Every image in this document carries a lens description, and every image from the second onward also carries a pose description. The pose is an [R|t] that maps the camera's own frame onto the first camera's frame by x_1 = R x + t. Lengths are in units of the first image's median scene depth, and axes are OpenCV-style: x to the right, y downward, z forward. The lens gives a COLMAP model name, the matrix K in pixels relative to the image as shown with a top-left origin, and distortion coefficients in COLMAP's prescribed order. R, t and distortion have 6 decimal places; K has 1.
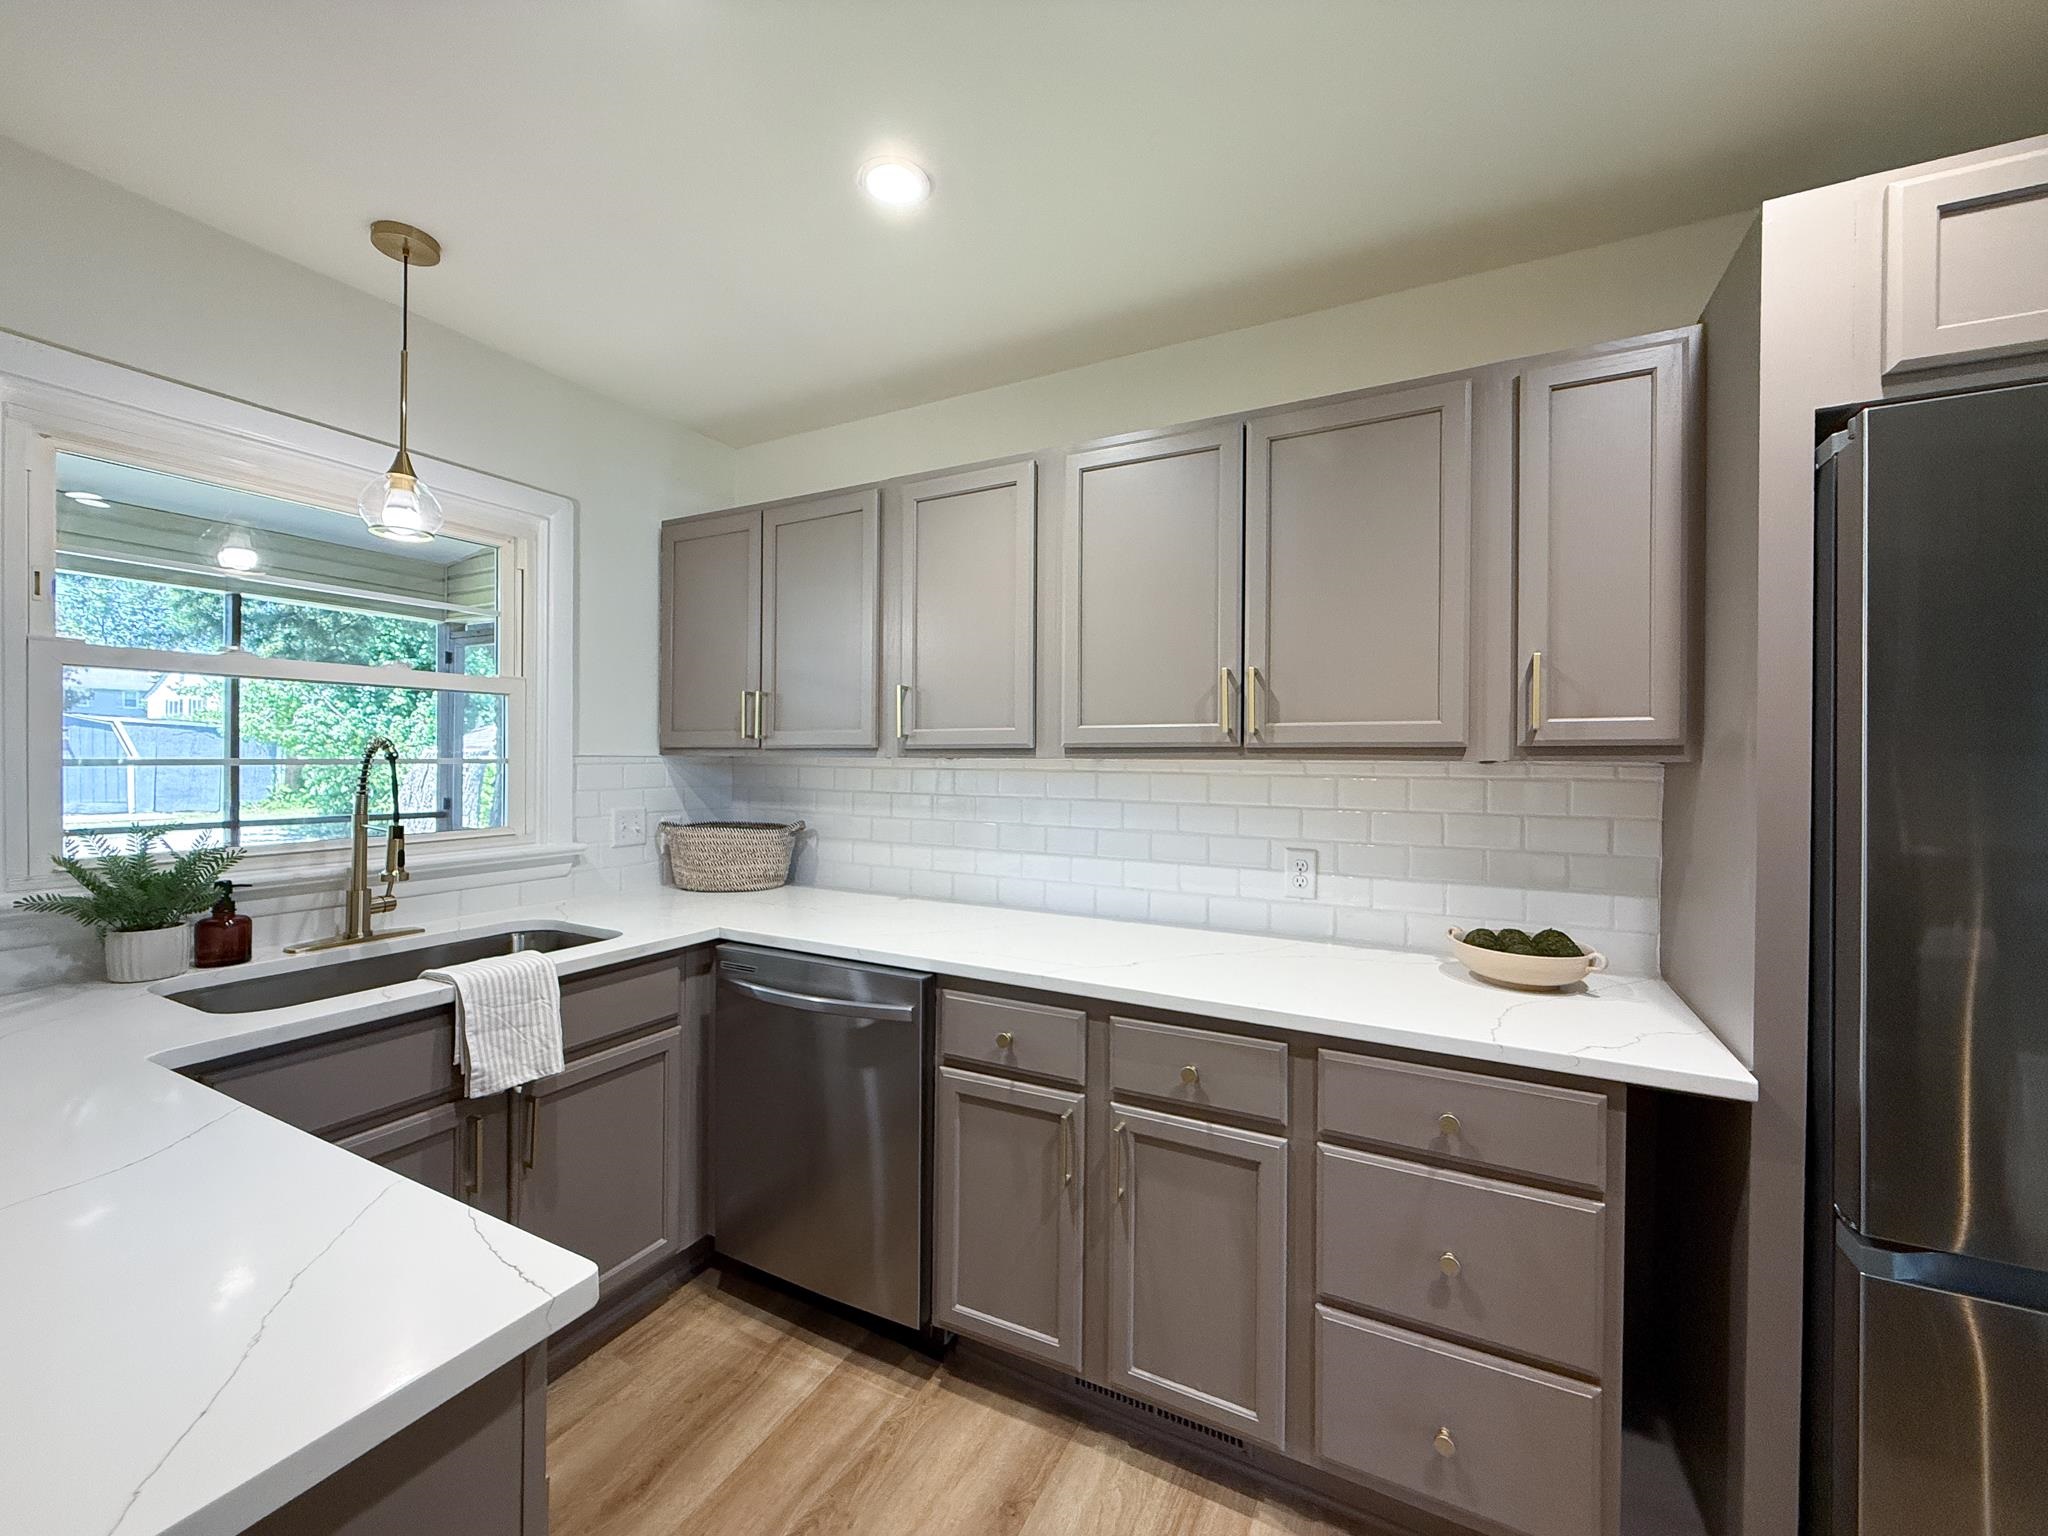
lens RADIAL K [[816.1, 0, 1024.0], [0, 816.1, 768.0], [0, 0, 1]] dist [0.001317, 0.000096]
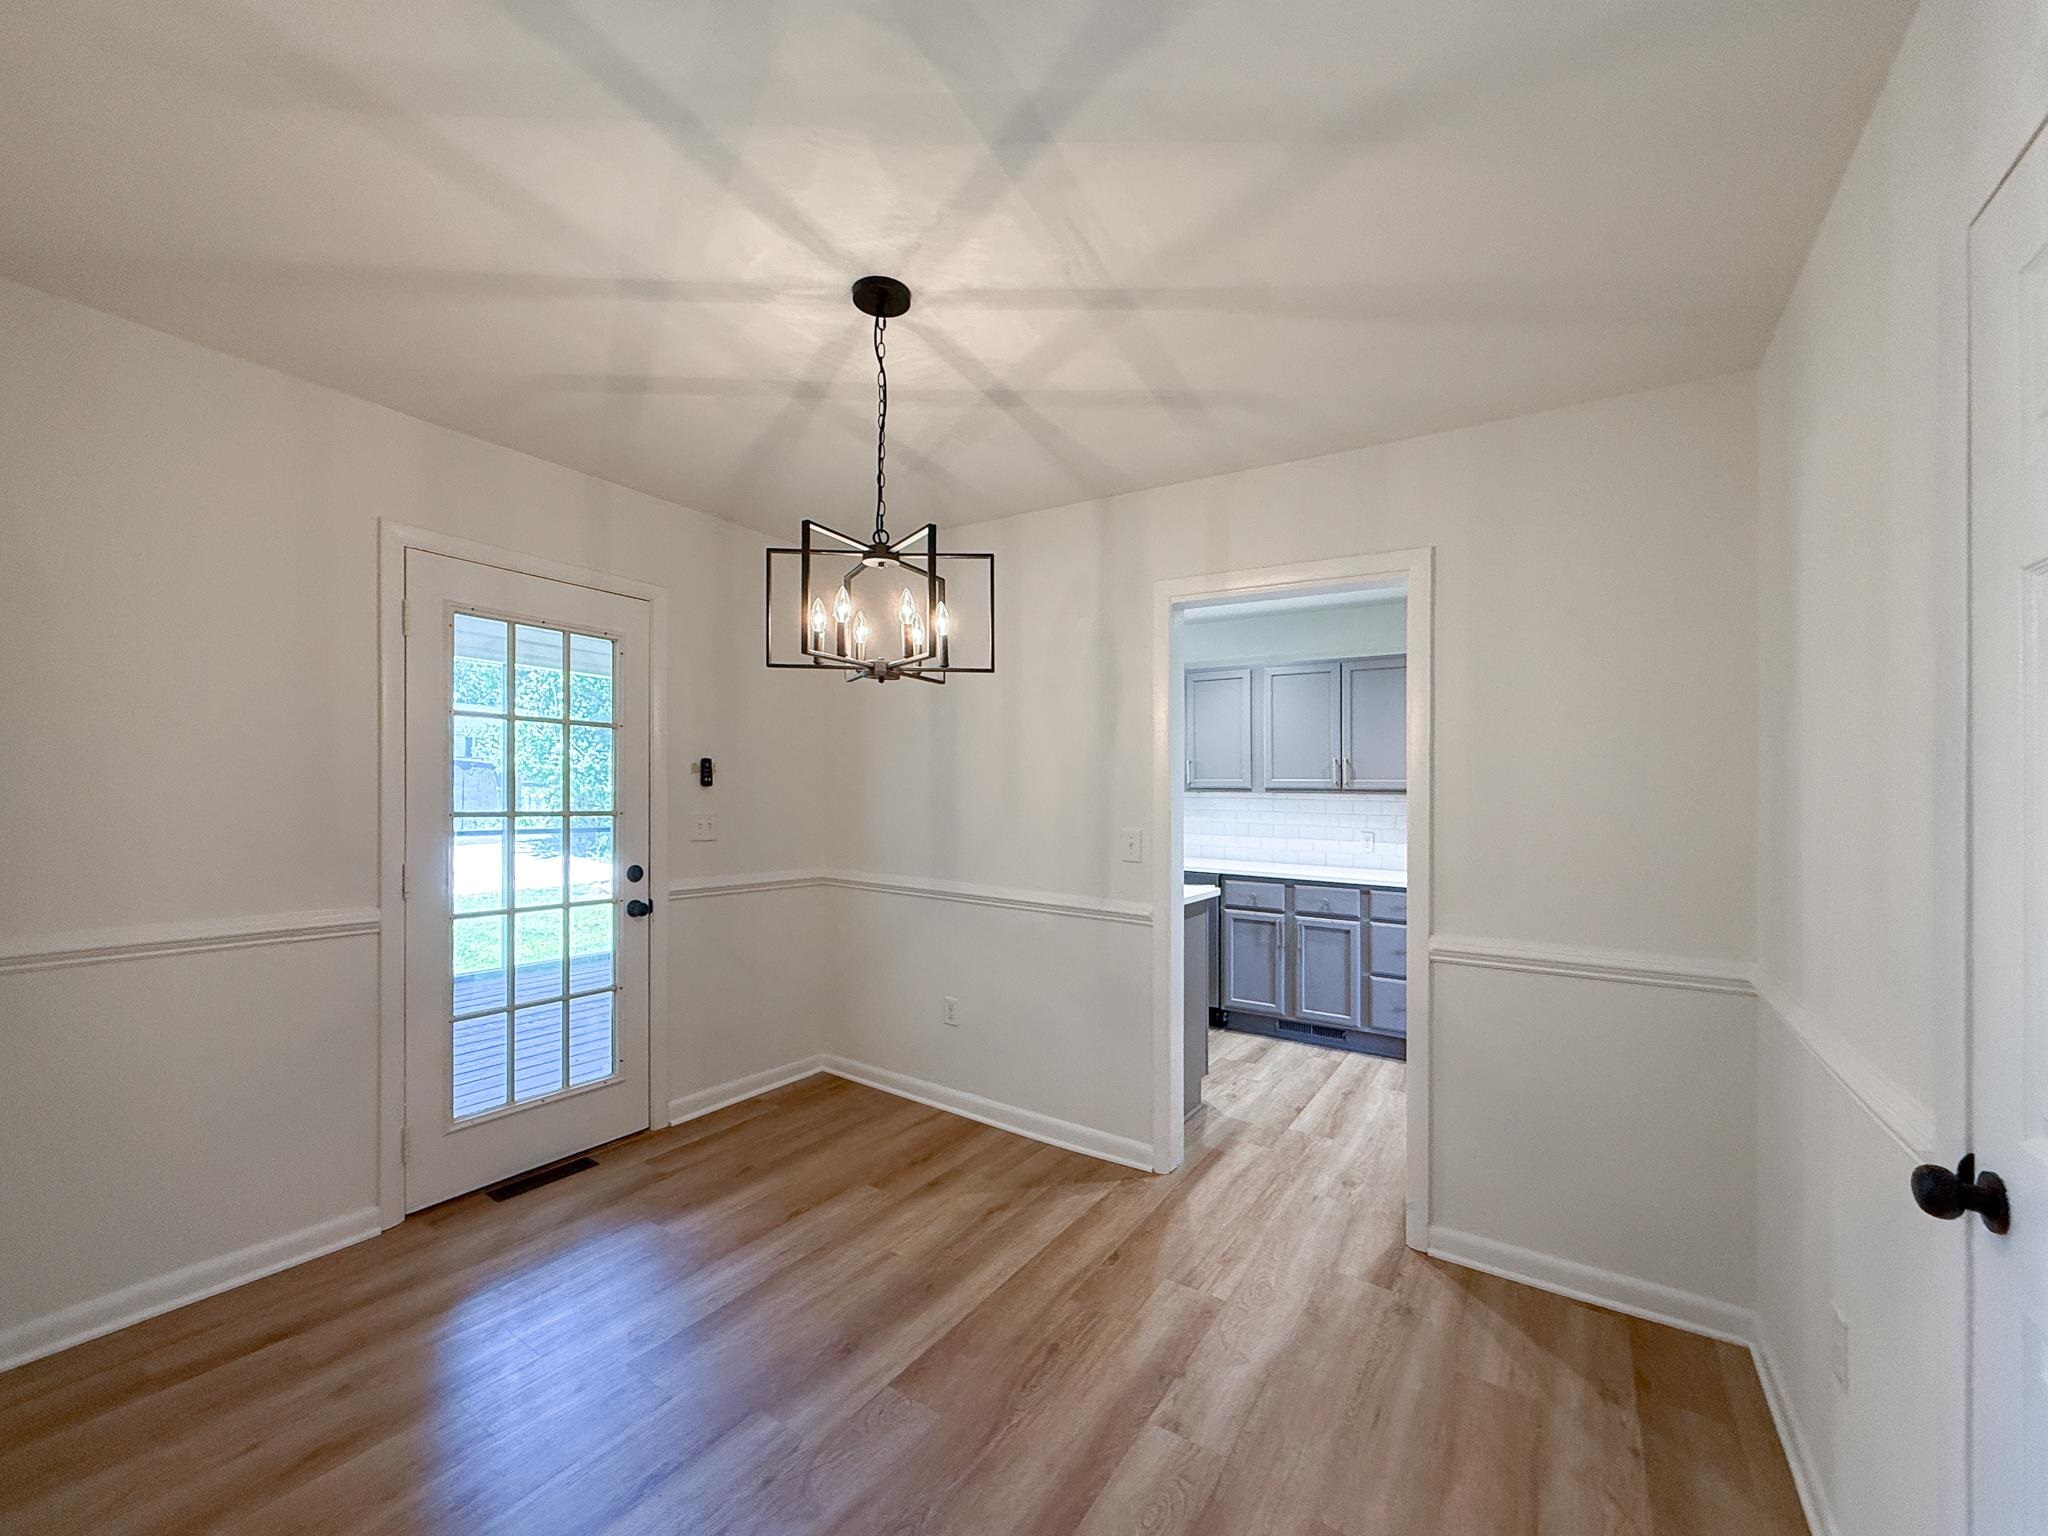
lens RADIAL K [[812.7, 0, 1024.0], [0, 812.7, 768.0], [0, 0, 1]] dist [0.020099, 0.000031]
pose [[0.996076, 0.001907, -0.088480, -0.543239], [-0.005093, 0.999346, -0.035787, 0.005592], [0.088354, 0.036097, 0.995435, -1.784166]]
